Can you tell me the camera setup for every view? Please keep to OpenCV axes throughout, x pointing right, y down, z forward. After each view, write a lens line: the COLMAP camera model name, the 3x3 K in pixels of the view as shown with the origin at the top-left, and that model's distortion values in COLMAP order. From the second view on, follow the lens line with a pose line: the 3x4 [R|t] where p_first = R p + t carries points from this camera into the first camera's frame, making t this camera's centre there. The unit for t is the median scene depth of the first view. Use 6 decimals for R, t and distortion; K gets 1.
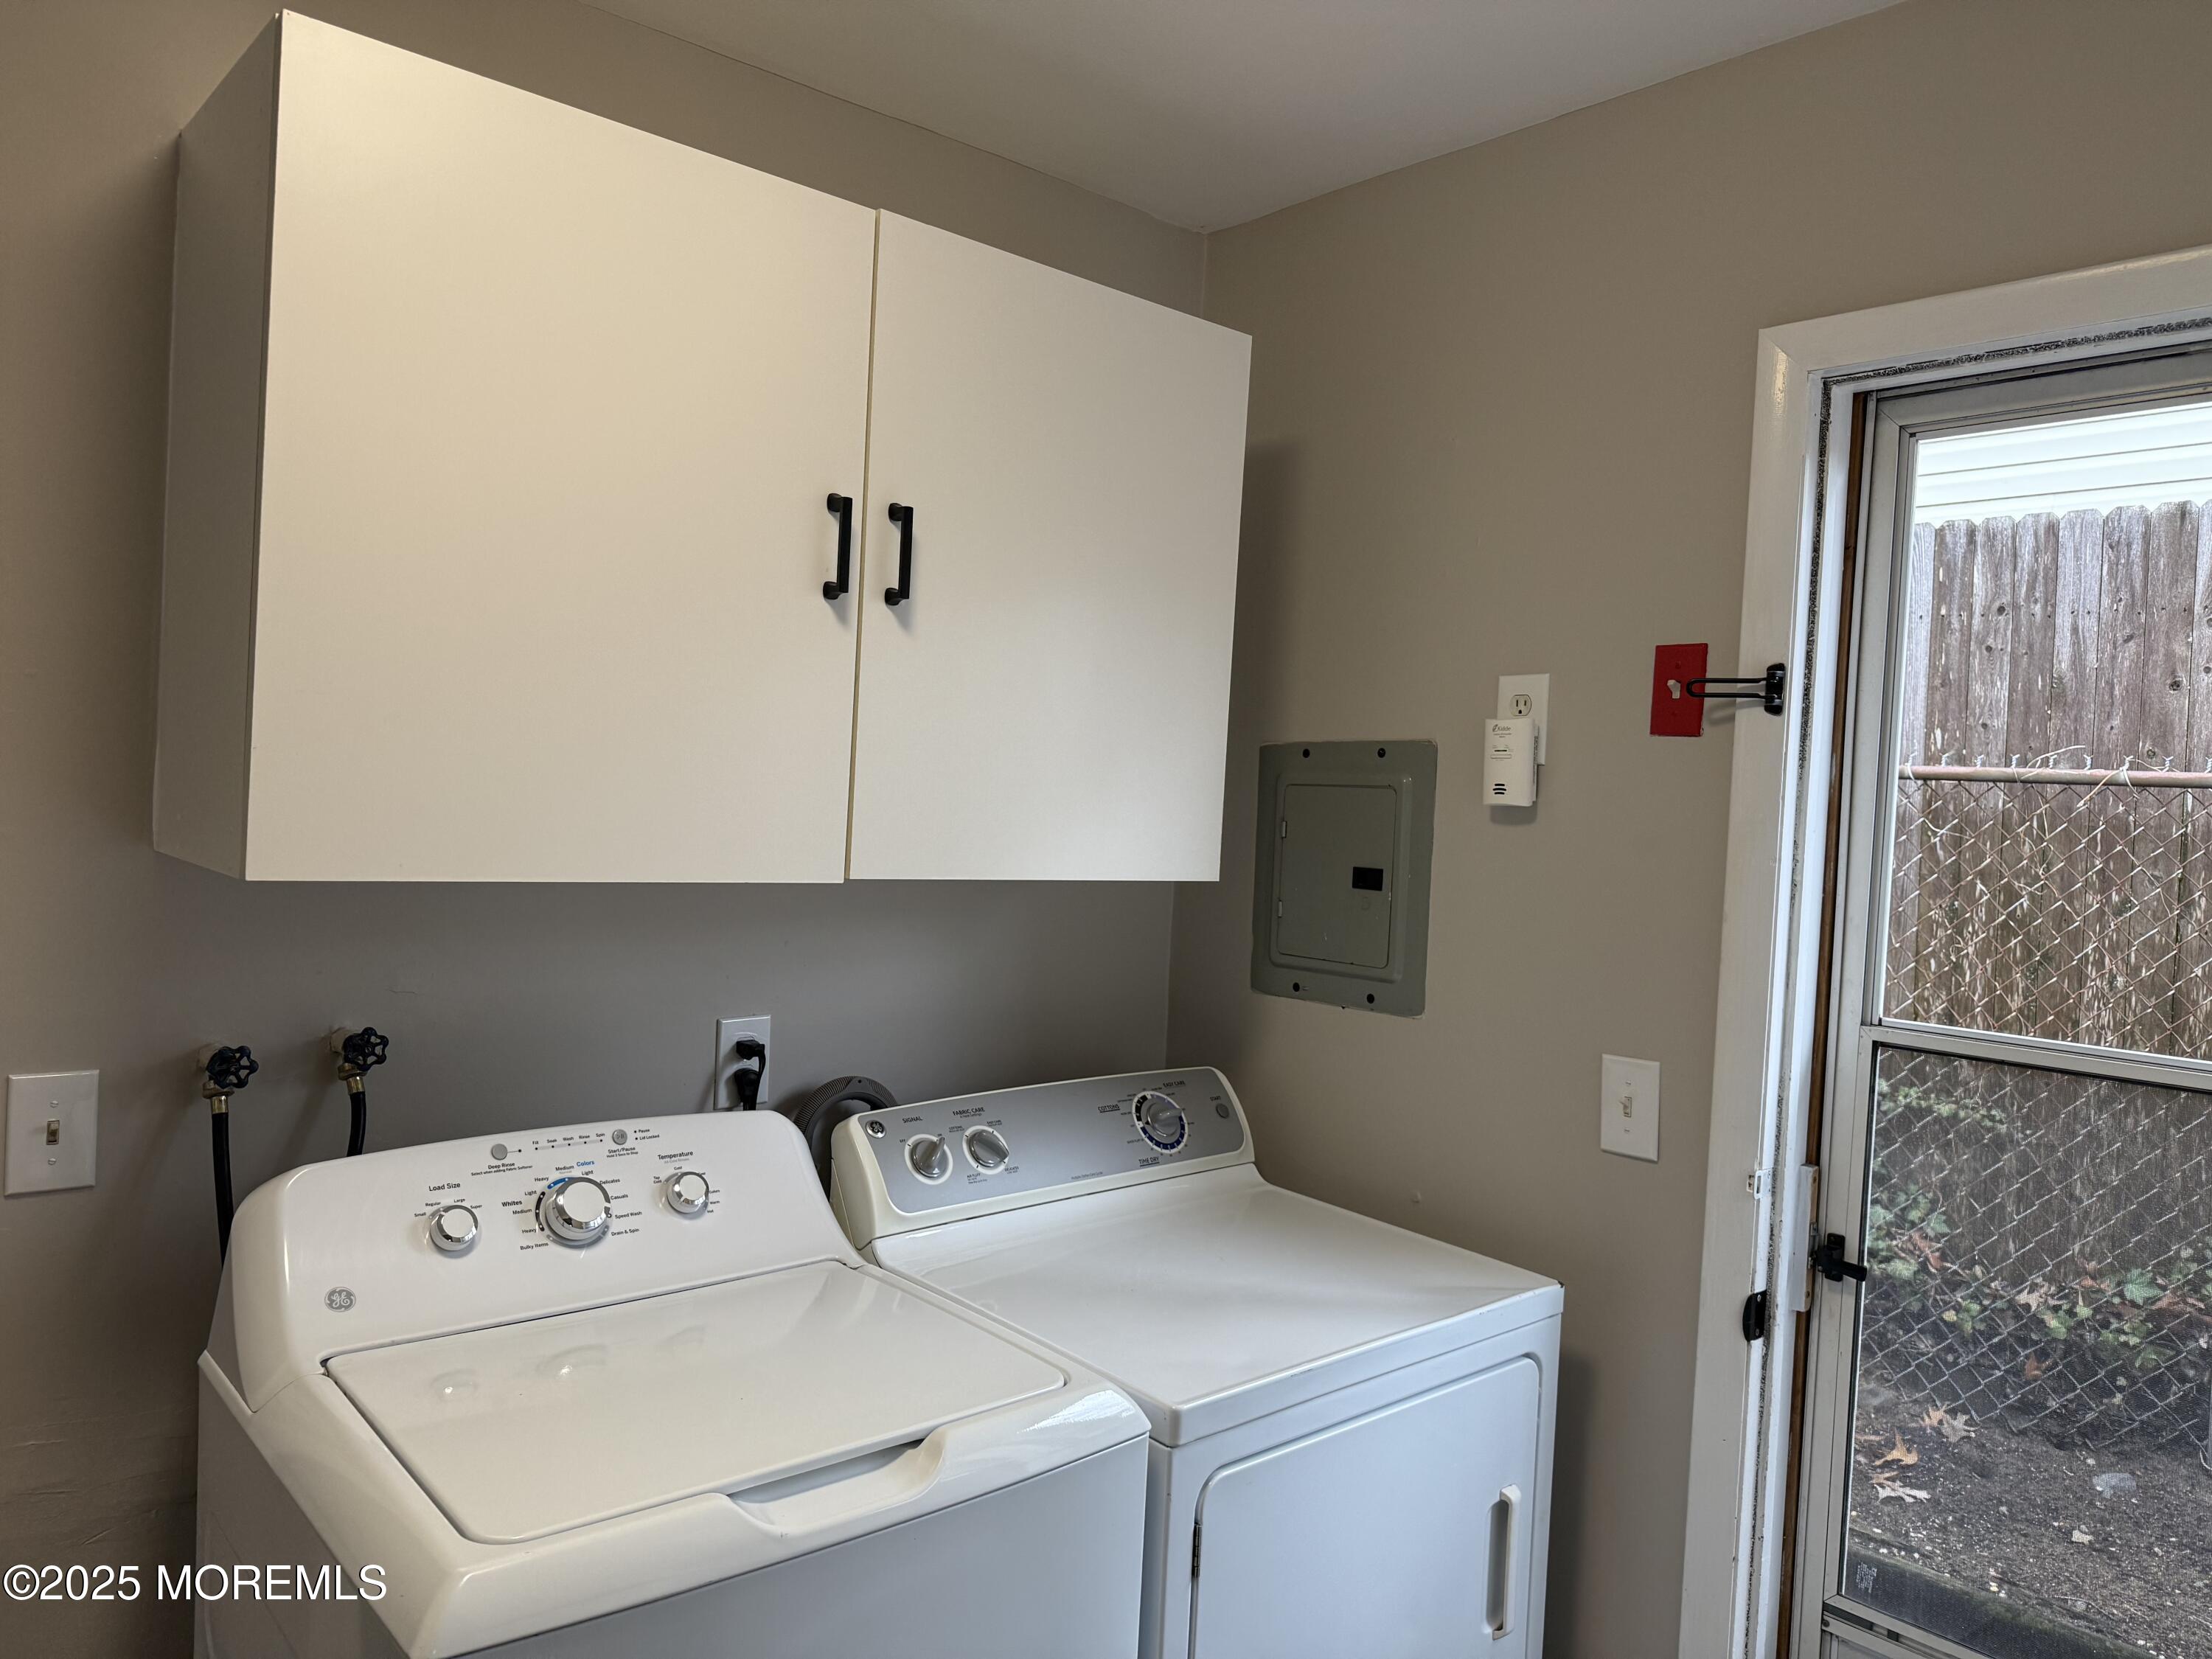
lens RADIAL K [[1546.4, 0, 1101.6], [0, 1546.4, 824.1], [0, 0, 1]] dist [-0.004569, -0.003407]
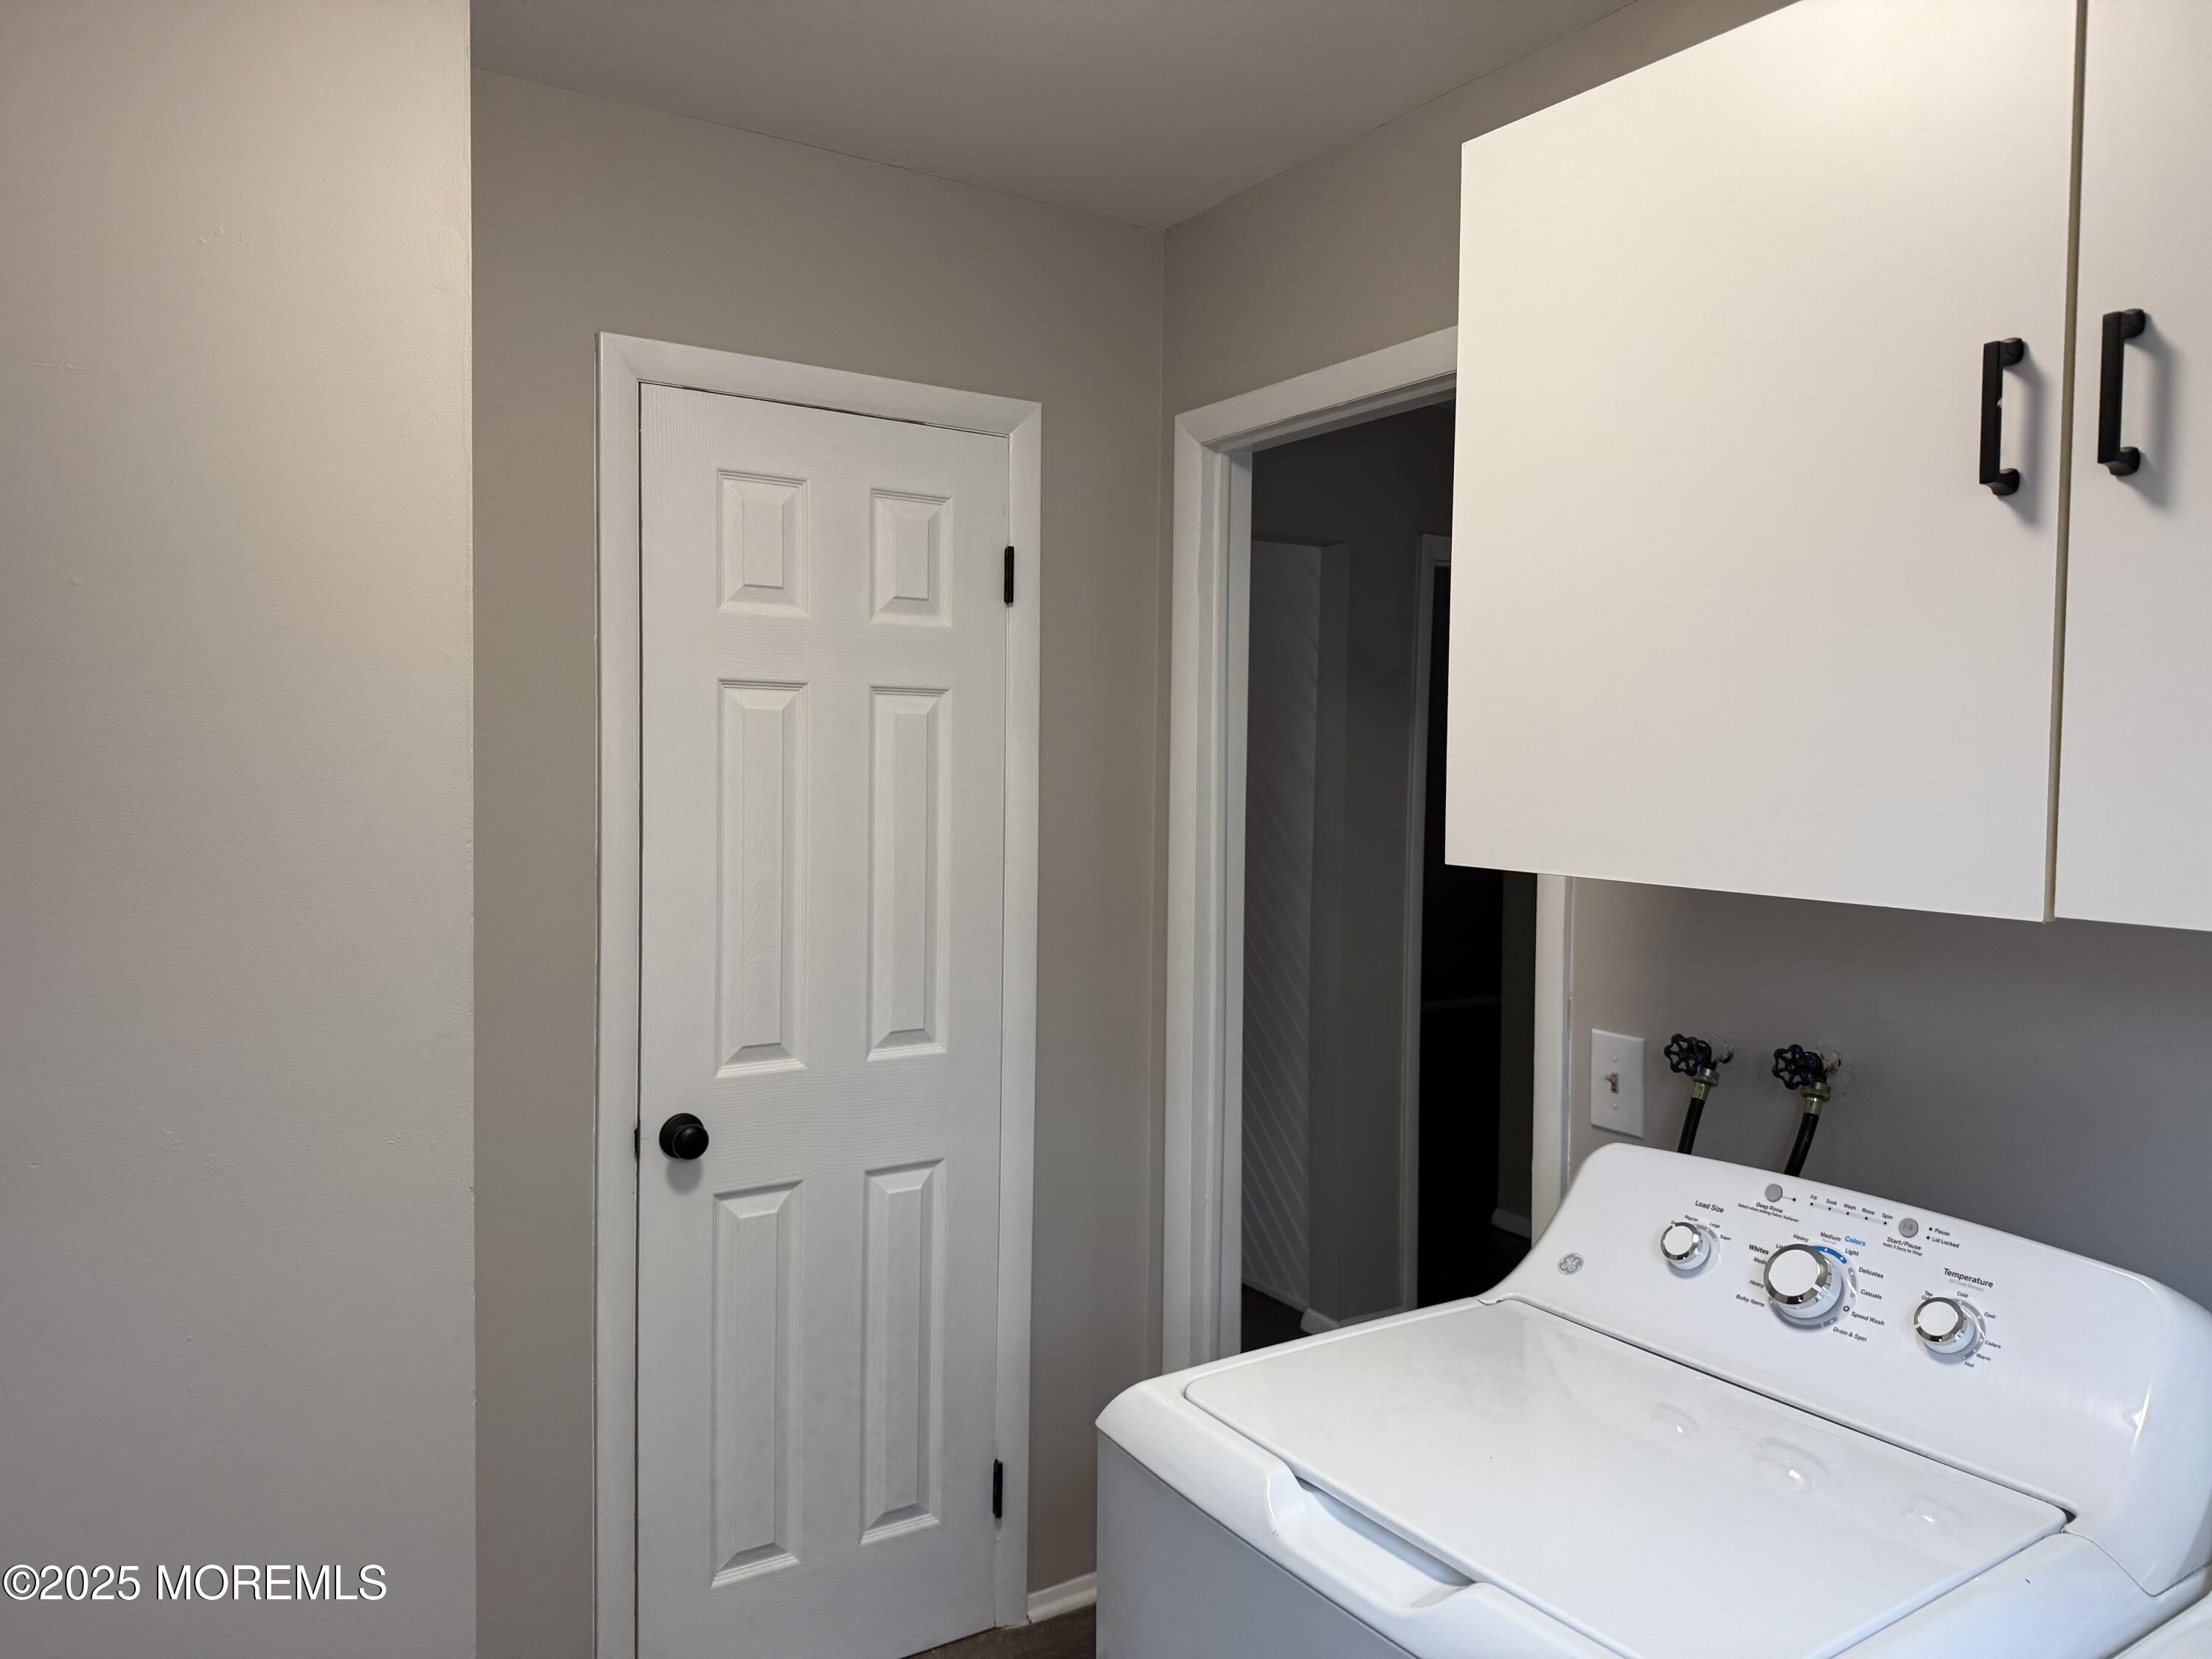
lens RADIAL K [[1546.4, 0, 1102.3], [0, 1546.4, 830.8], [0, 0, 1]] dist [-0.004569, -0.003407]
pose [[-0.144906, -0.003755, -0.989438, 0.539985], [-0.039626, 0.999213, 0.002012, 0.014328], [0.988652, 0.039499, -0.144940, 0.709580]]
